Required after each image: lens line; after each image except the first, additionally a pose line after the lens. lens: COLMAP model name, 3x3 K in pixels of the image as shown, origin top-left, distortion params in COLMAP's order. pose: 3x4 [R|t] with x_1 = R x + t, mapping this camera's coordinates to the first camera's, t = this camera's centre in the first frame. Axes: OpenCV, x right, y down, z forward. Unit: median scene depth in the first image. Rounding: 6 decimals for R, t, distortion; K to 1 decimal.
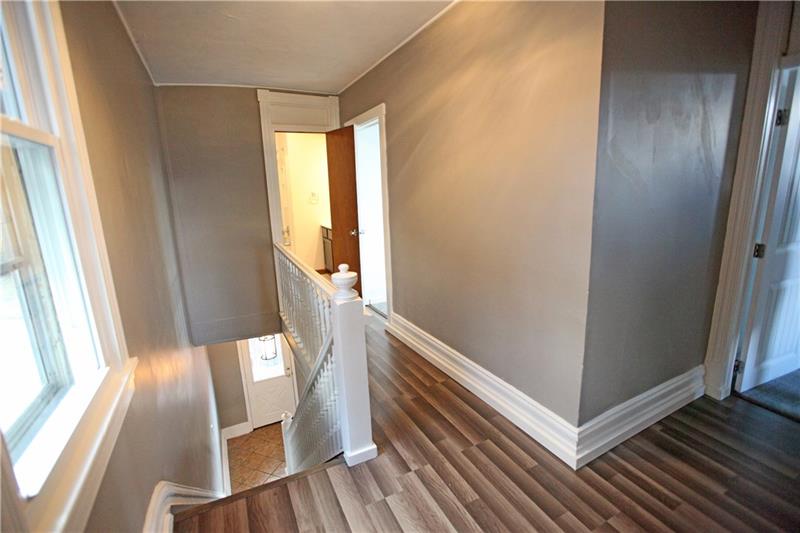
lens RADIAL K [[363.9, 0, 395.5], [0, 363.9, 264.0], [0, 0, 1]] dist [-0.064433, 0.029381]
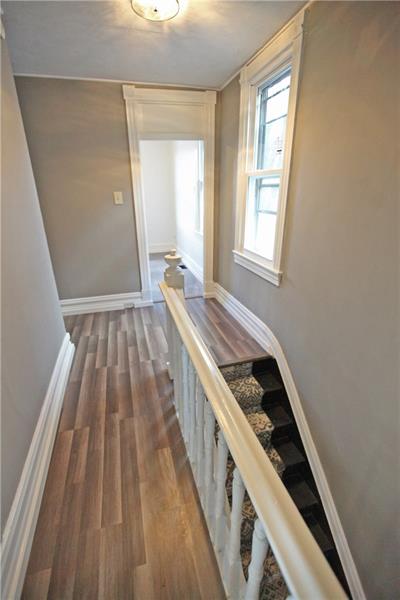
lens RADIAL K [[272.9, 0, 200.0], [0, 272.9, 300.0], [0, 0, 1]] dist [-0.064433, 0.029381]
pose [[-0.983134, -0.025682, 0.181073, -0.377236], [0.080272, 0.829024, 0.553421, -0.356954], [-0.164327, 0.558622, -0.812981, 1.646002]]
